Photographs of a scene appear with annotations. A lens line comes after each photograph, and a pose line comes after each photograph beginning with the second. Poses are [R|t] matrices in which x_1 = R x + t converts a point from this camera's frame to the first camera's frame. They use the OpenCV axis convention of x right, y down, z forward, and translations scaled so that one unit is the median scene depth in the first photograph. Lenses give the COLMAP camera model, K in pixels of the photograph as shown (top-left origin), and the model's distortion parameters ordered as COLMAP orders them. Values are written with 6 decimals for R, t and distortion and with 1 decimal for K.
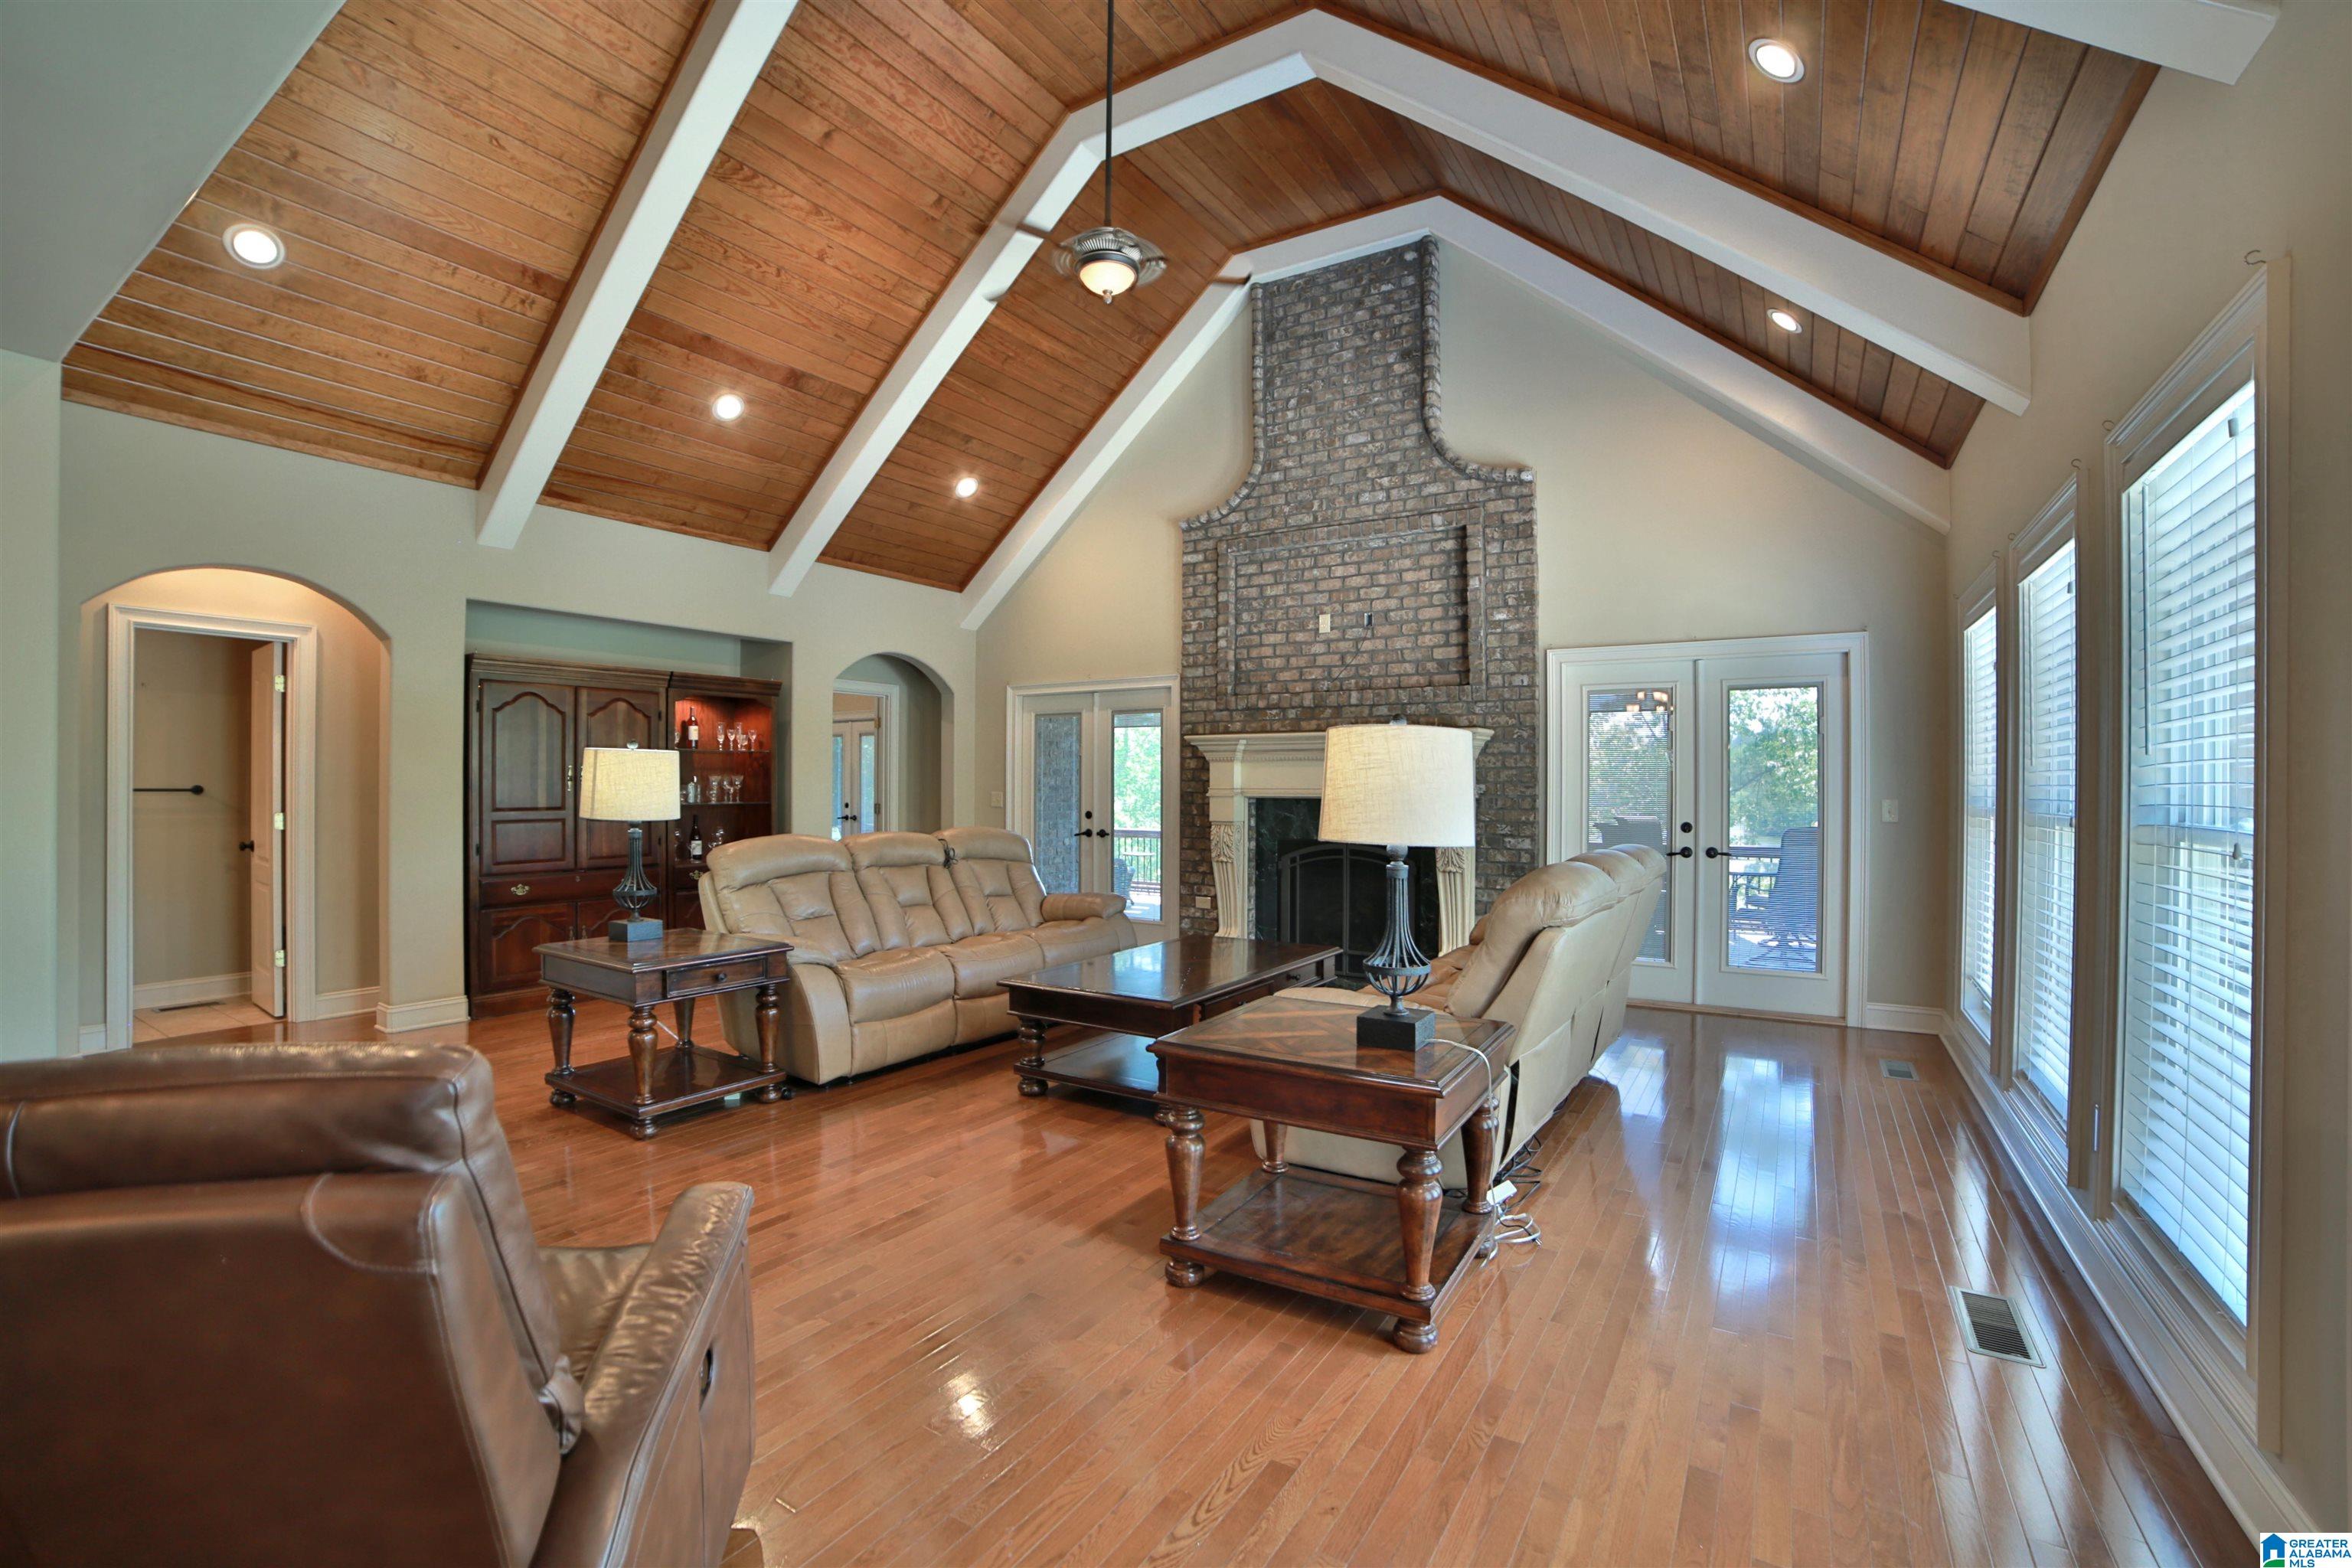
lens RADIAL K [[1009.2, 0, 1189.2], [0, 1009.2, 785.6], [0, 0, 1]] dist [-0.016404, 0.000419]
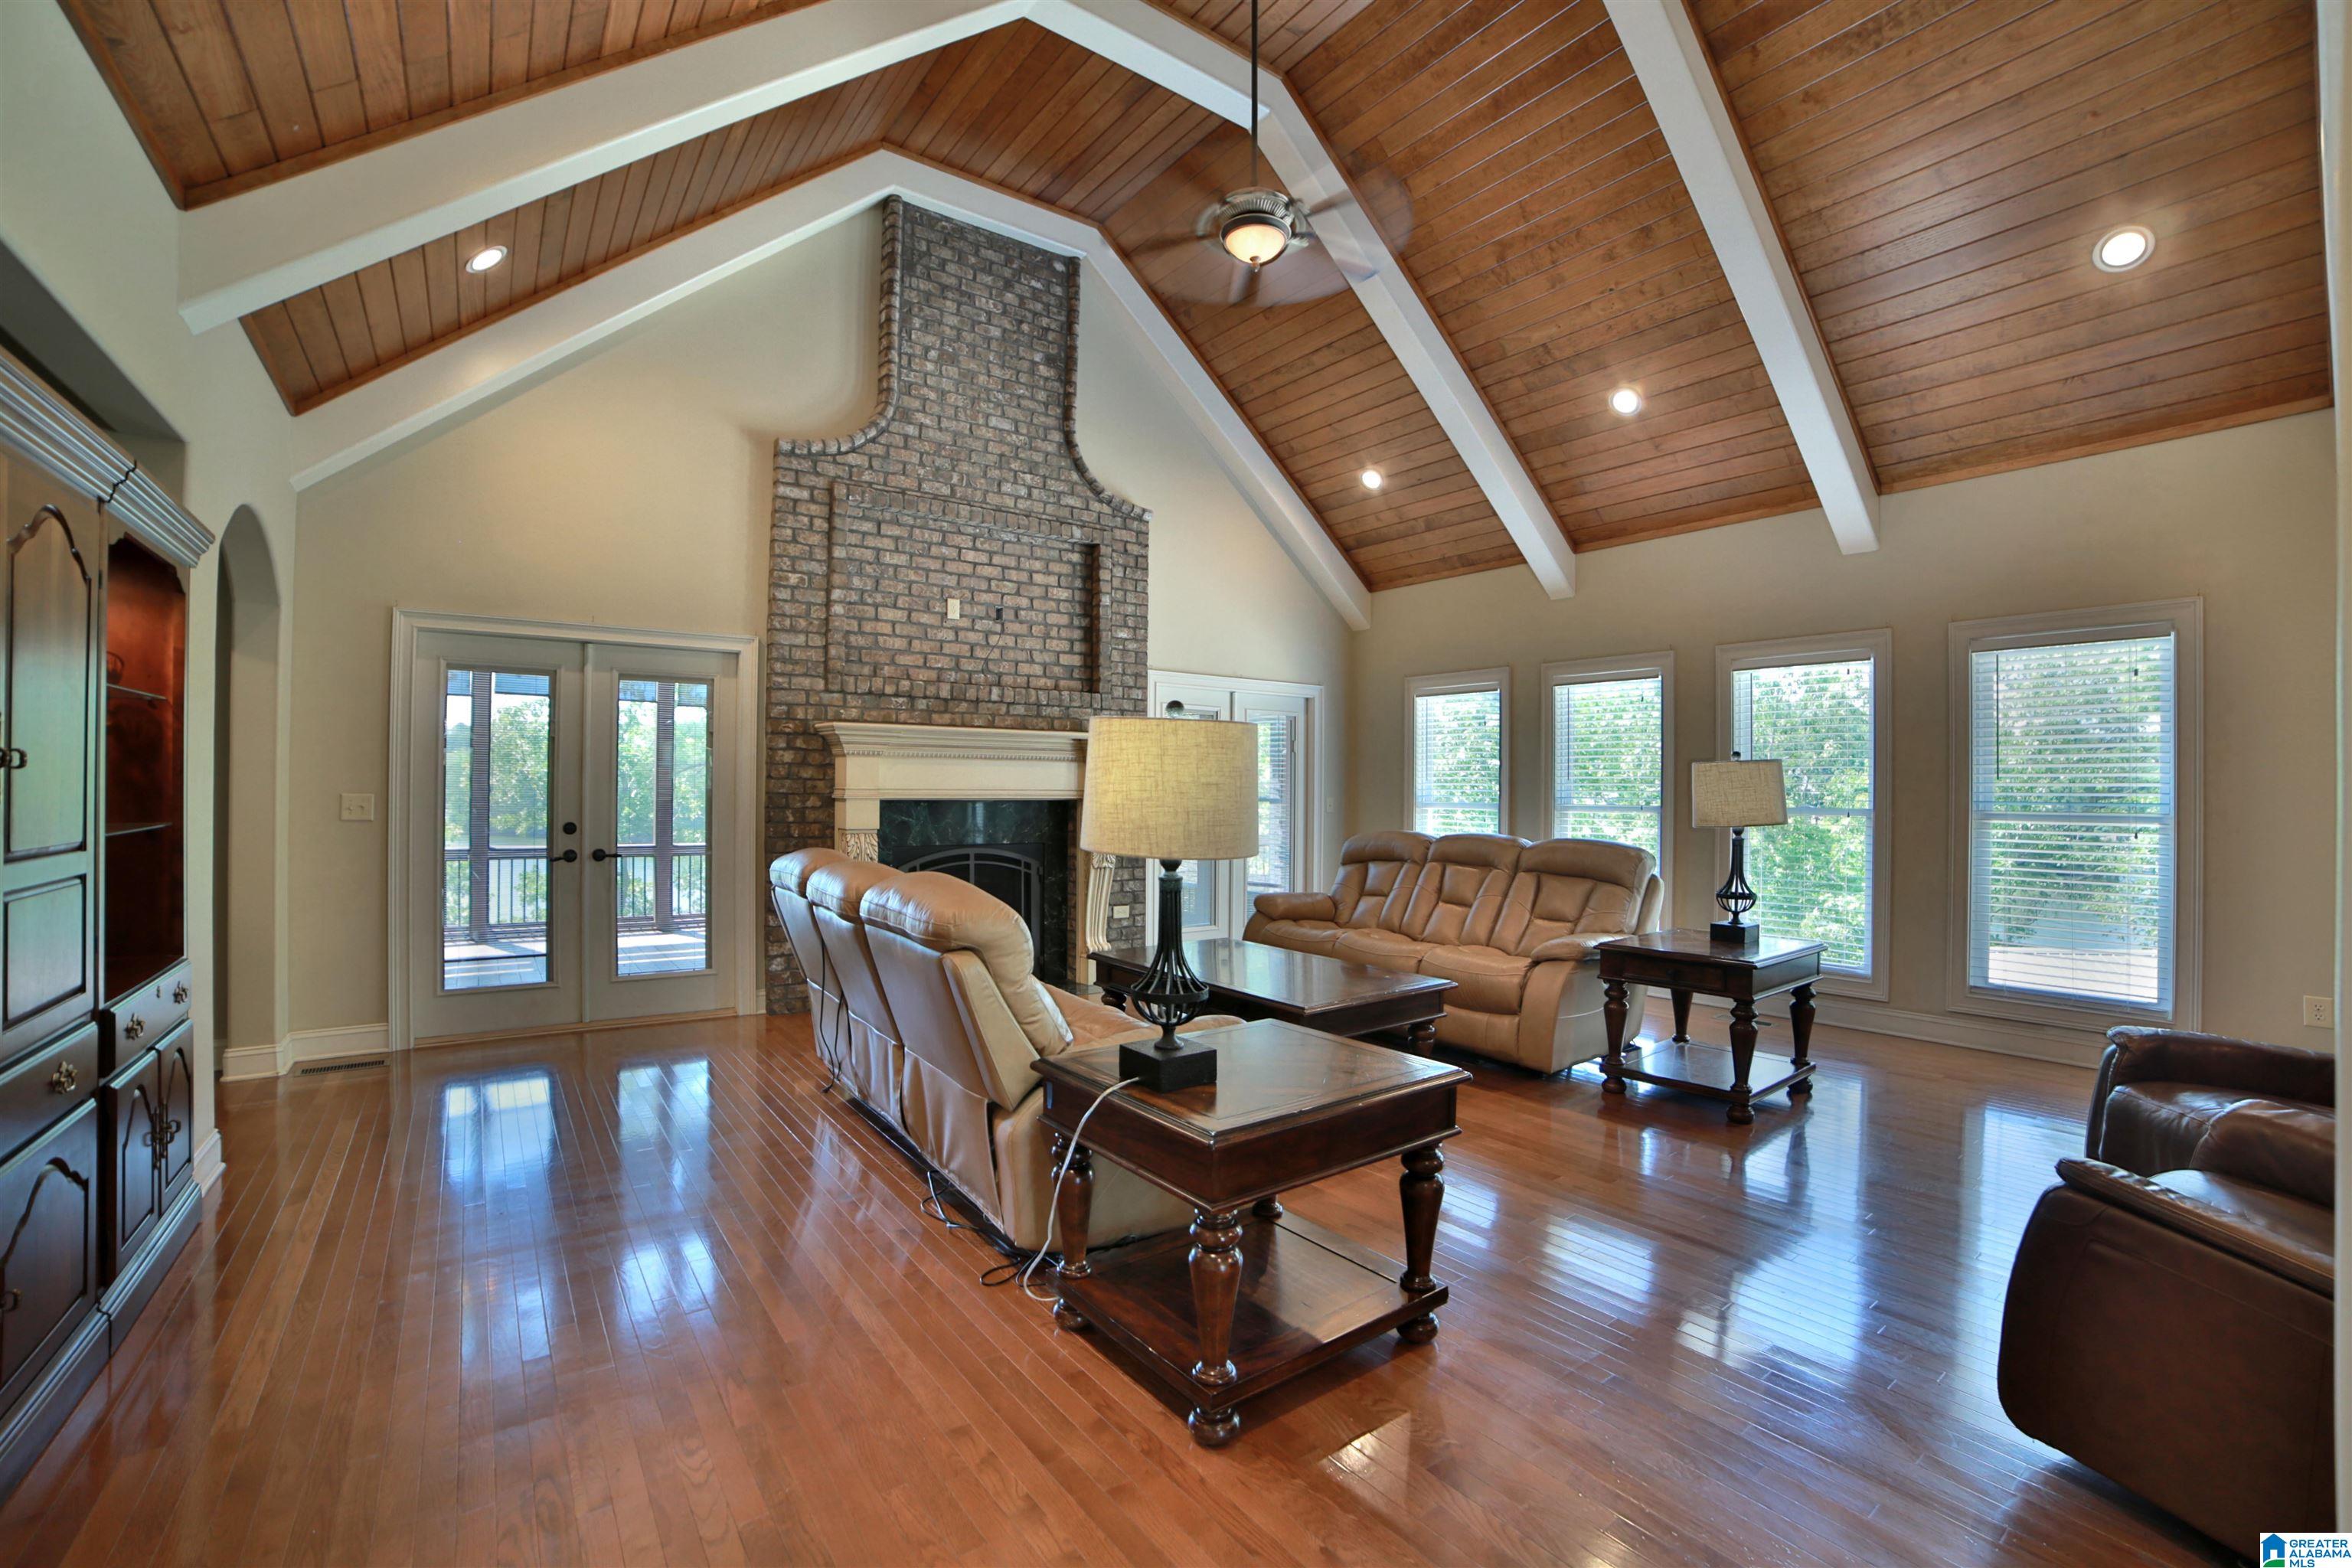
lens RADIAL K [[1009.2, 0, 1184.3], [0, 1009.2, 784.1], [0, 0, 1]] dist [-0.016404, 0.000419]
pose [[0.423369, 0.006844, 0.905931, -0.611394], [-0.006373, 0.999969, -0.004576, 0.001188], [-0.905935, -0.003836, 0.423400, 0.427871]]
